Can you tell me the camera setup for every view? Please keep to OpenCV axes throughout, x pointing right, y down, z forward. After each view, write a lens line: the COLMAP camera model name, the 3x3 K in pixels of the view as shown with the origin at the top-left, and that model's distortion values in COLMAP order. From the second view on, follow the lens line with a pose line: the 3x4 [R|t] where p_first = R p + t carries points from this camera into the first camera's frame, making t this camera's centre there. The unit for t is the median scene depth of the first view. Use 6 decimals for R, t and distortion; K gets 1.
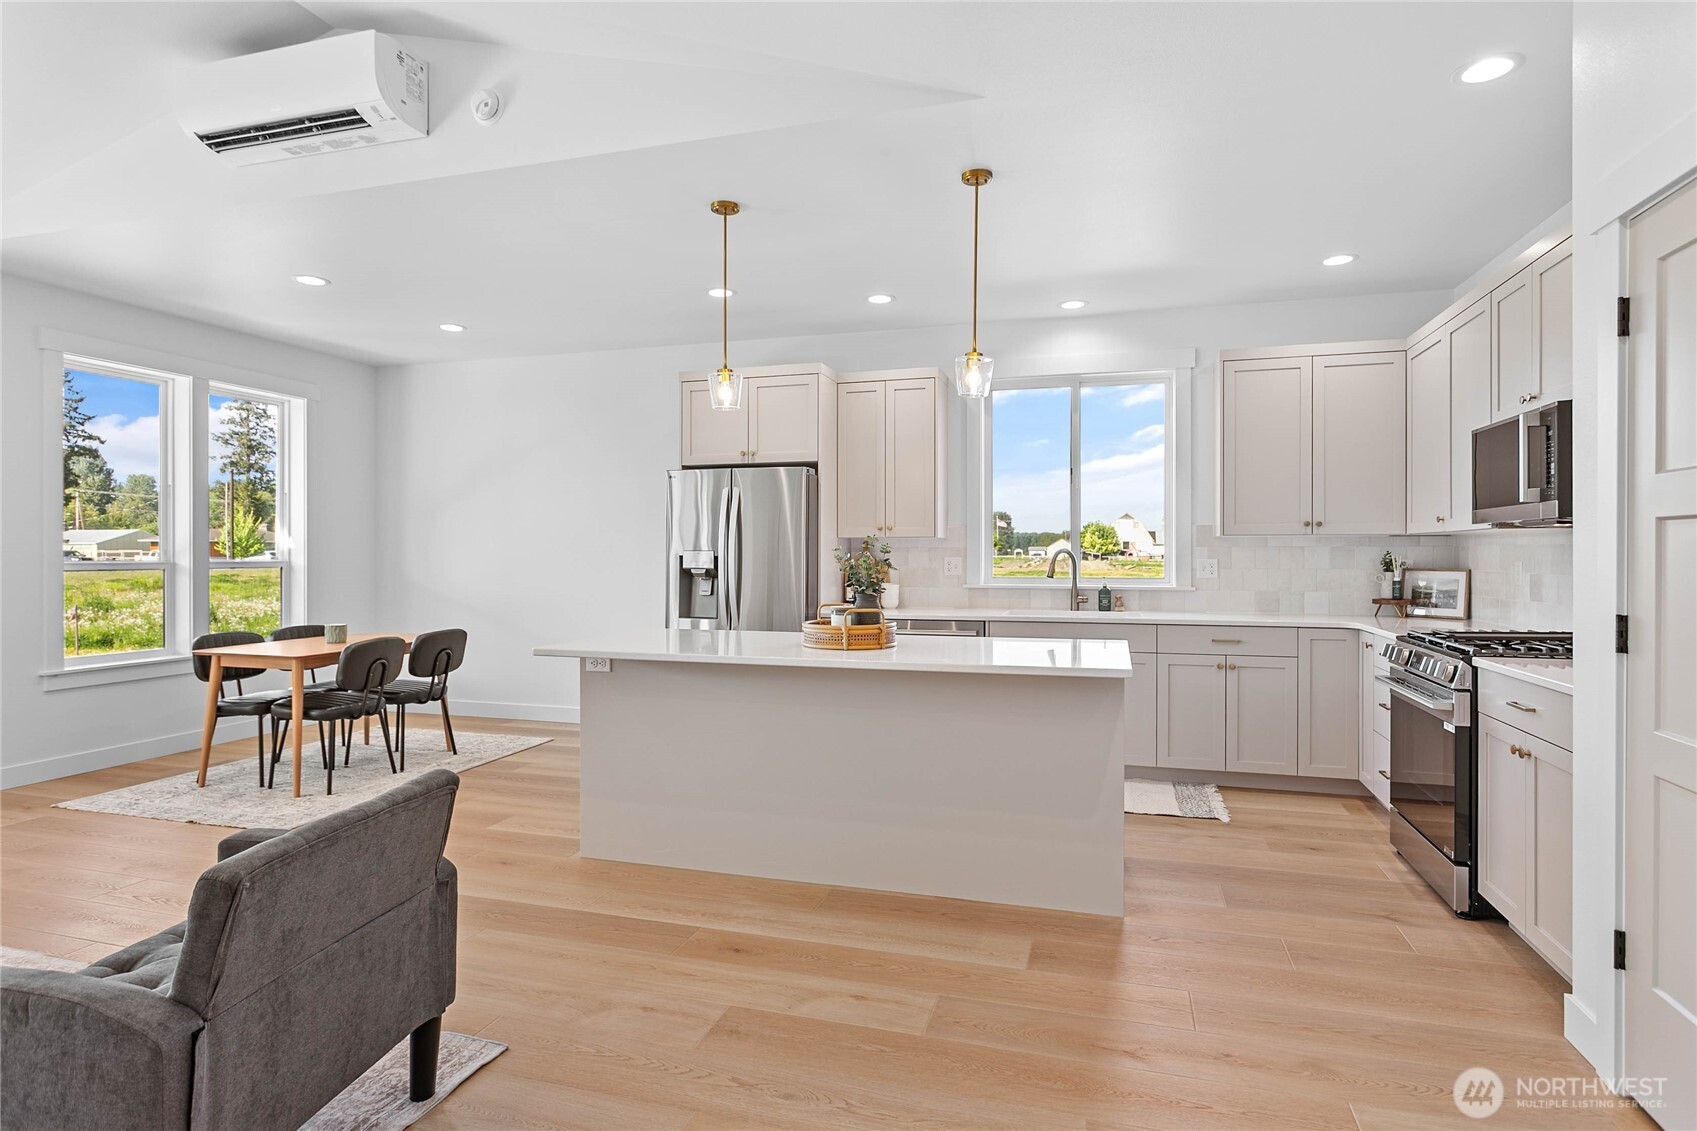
lens RADIAL K [[891.1, 0, 848.0], [0, 891.1, 557.3], [0, 0, 1]] dist [-0.002888, 0.001010]
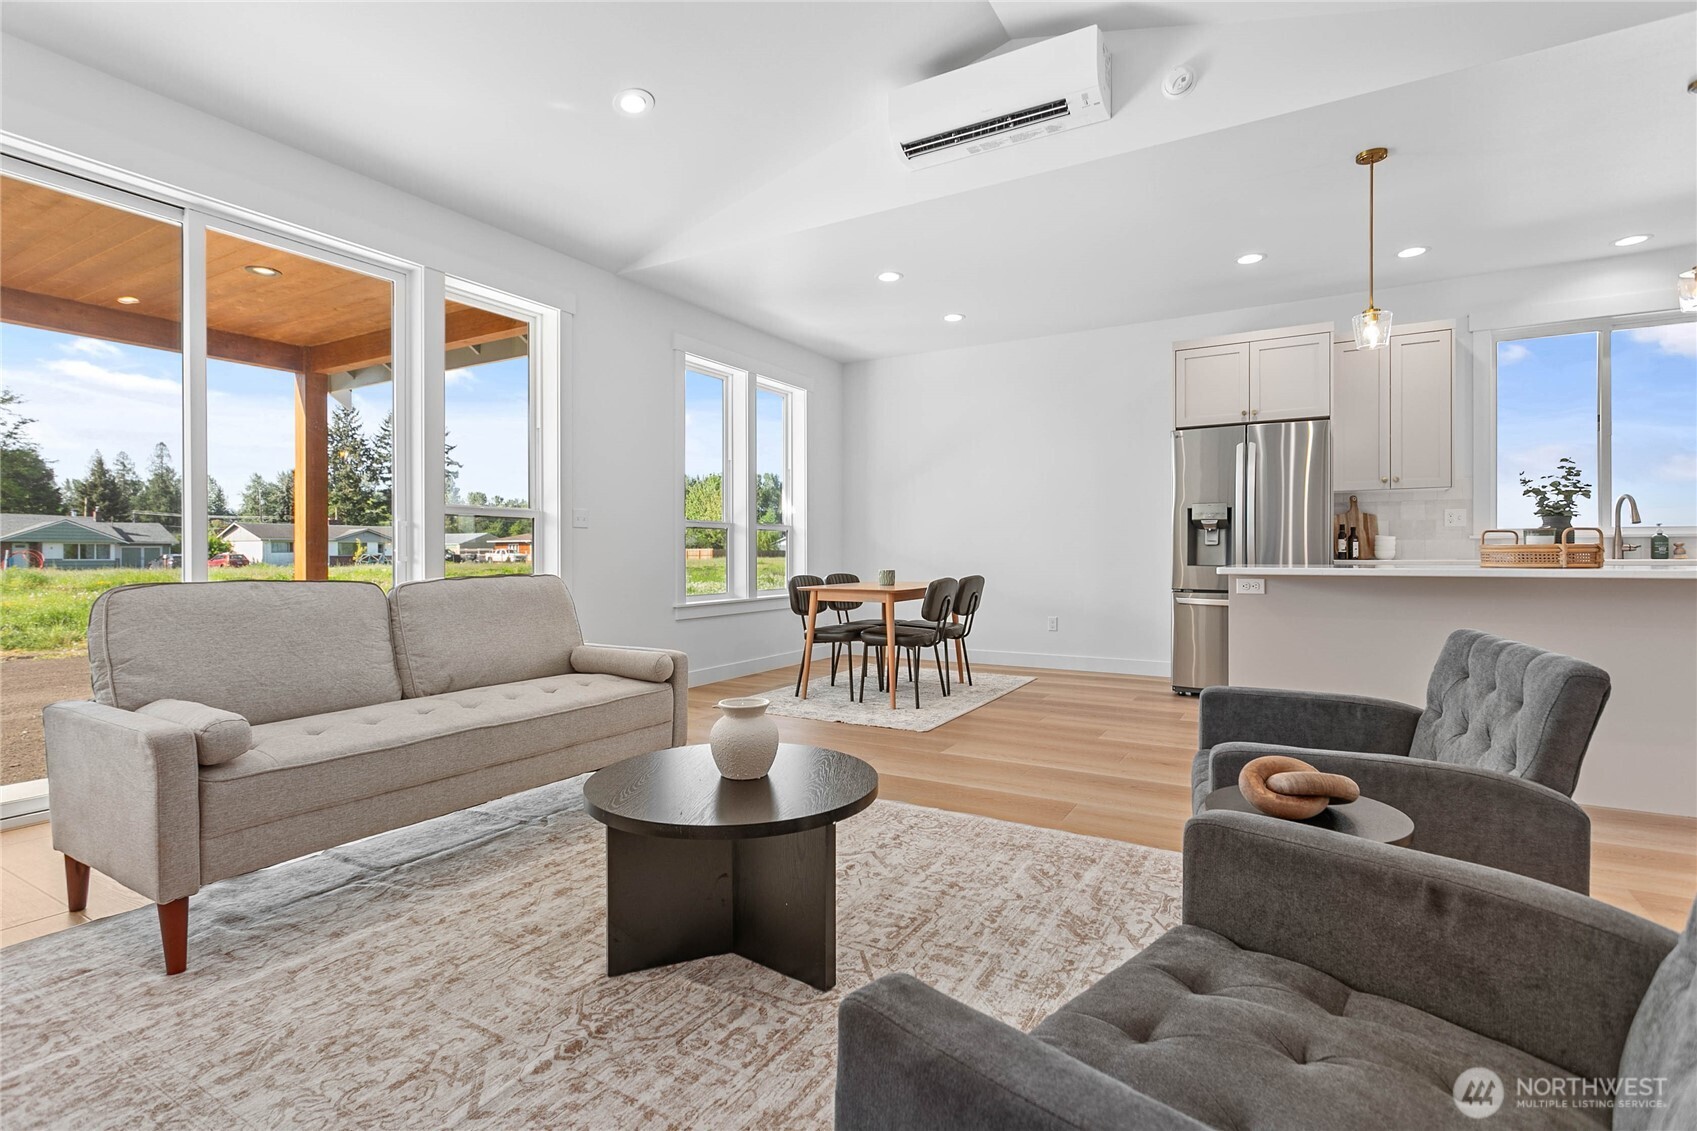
lens RADIAL K [[802.4, 0, 844.5], [0, 802.4, 554.4], [0, 0, 1]] dist [0.002541, 0.000721]
pose [[0.971071, -0.002610, -0.238777, -0.391130], [0.002291, 0.999996, -0.001615, 0.059265], [0.238780, 0.001021, 0.971073, -0.054126]]
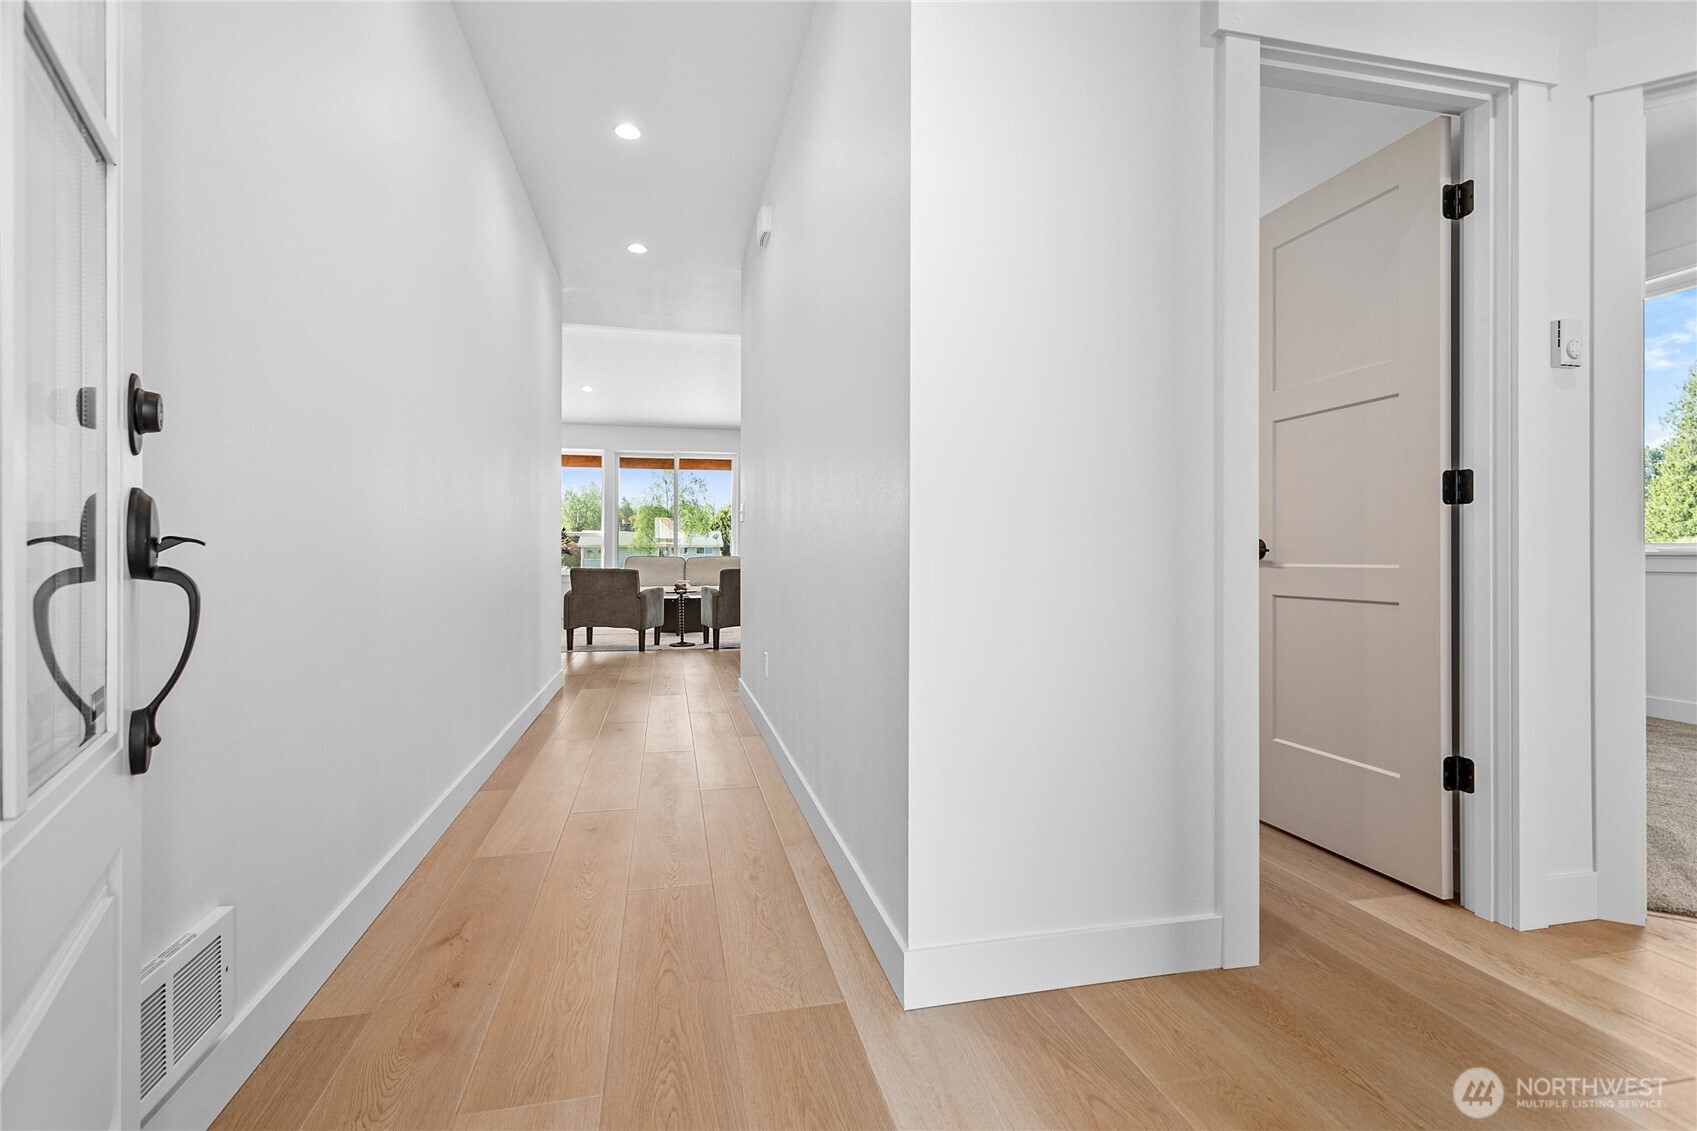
lens RADIAL K [[804.1, 0, 849.4], [0, 804.1, 561.8], [0, 0, 1]] dist [-0.000452, 0.000402]
pose [[0.491849, 0.006314, -0.870658, 1.273041], [-0.003494, 0.999980, 0.005278, 0.077928], [0.870673, 0.000446, 0.491861, -0.260861]]
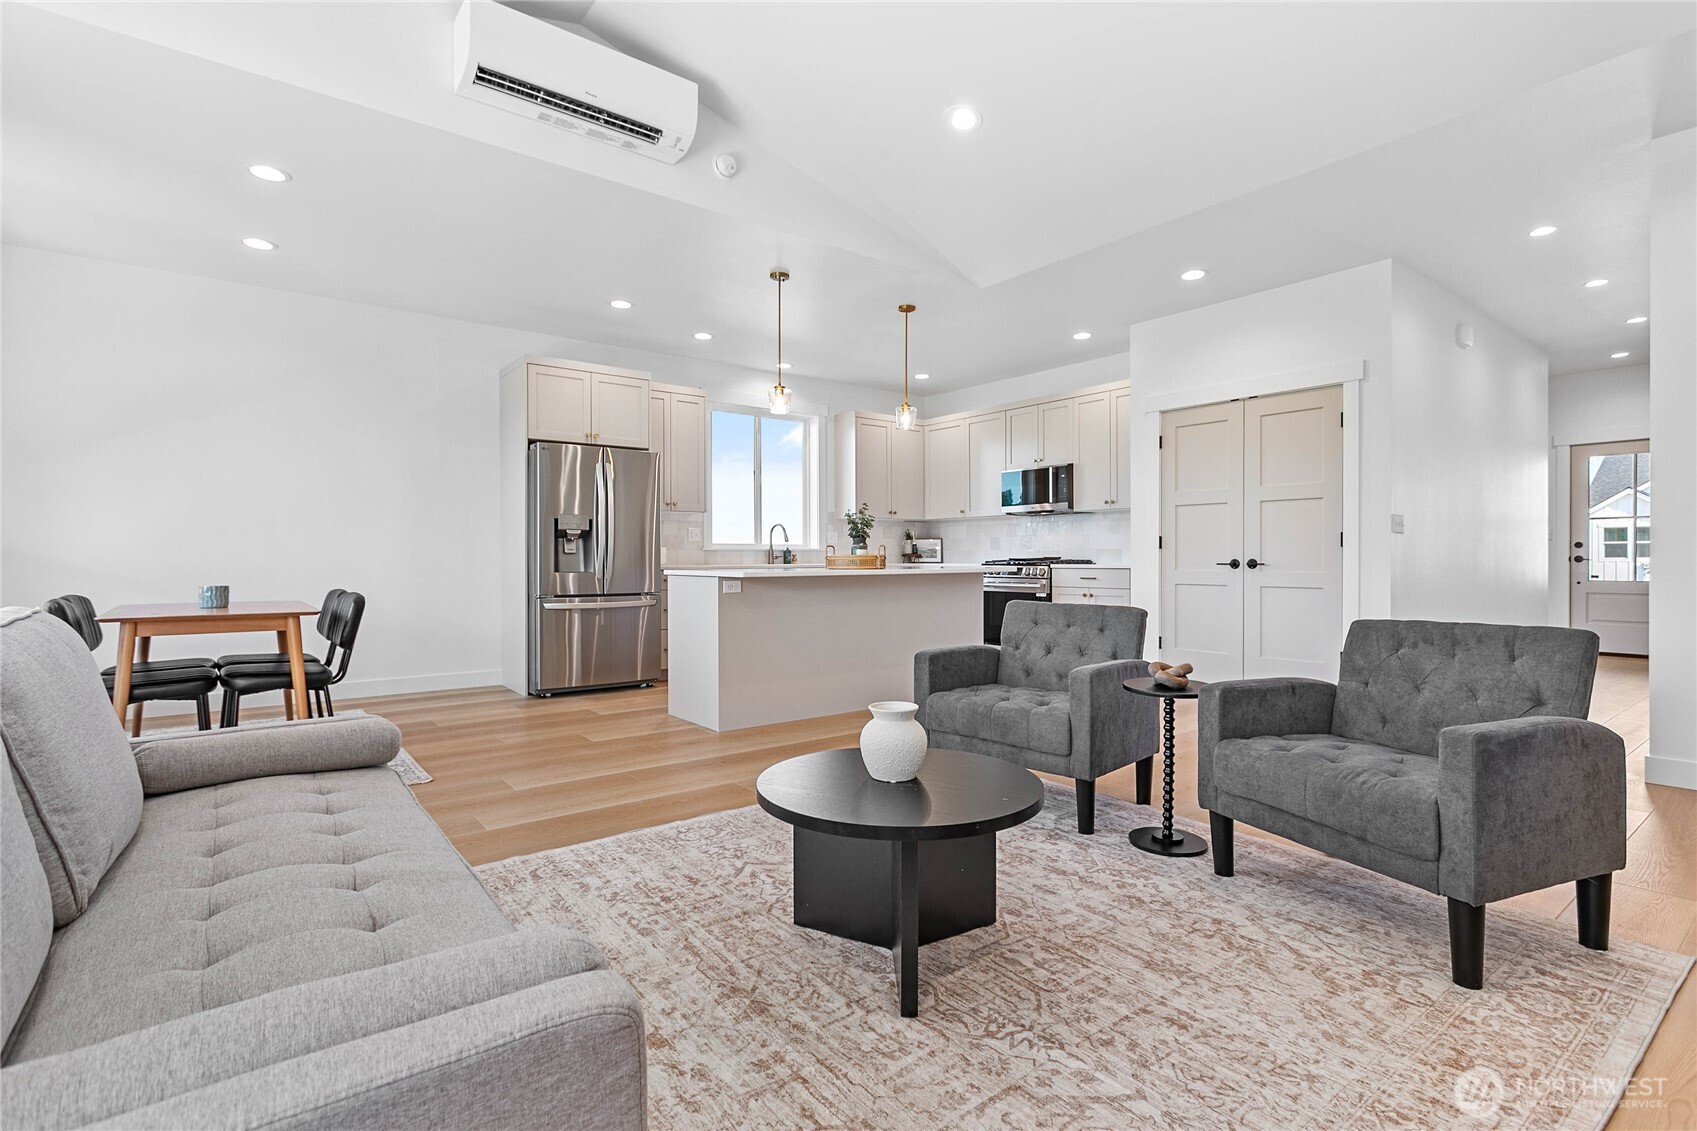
lens RADIAL K [[804.1, 0, 849.4], [0, 804.1, 561.8], [0, 0, 1]] dist [-0.000452, 0.000402]
pose [[0.580922, -0.006492, 0.813933, -0.873289], [0.006951, 0.999971, 0.003015, 0.057851], [-0.813929, 0.003906, 0.580951, 0.101166]]
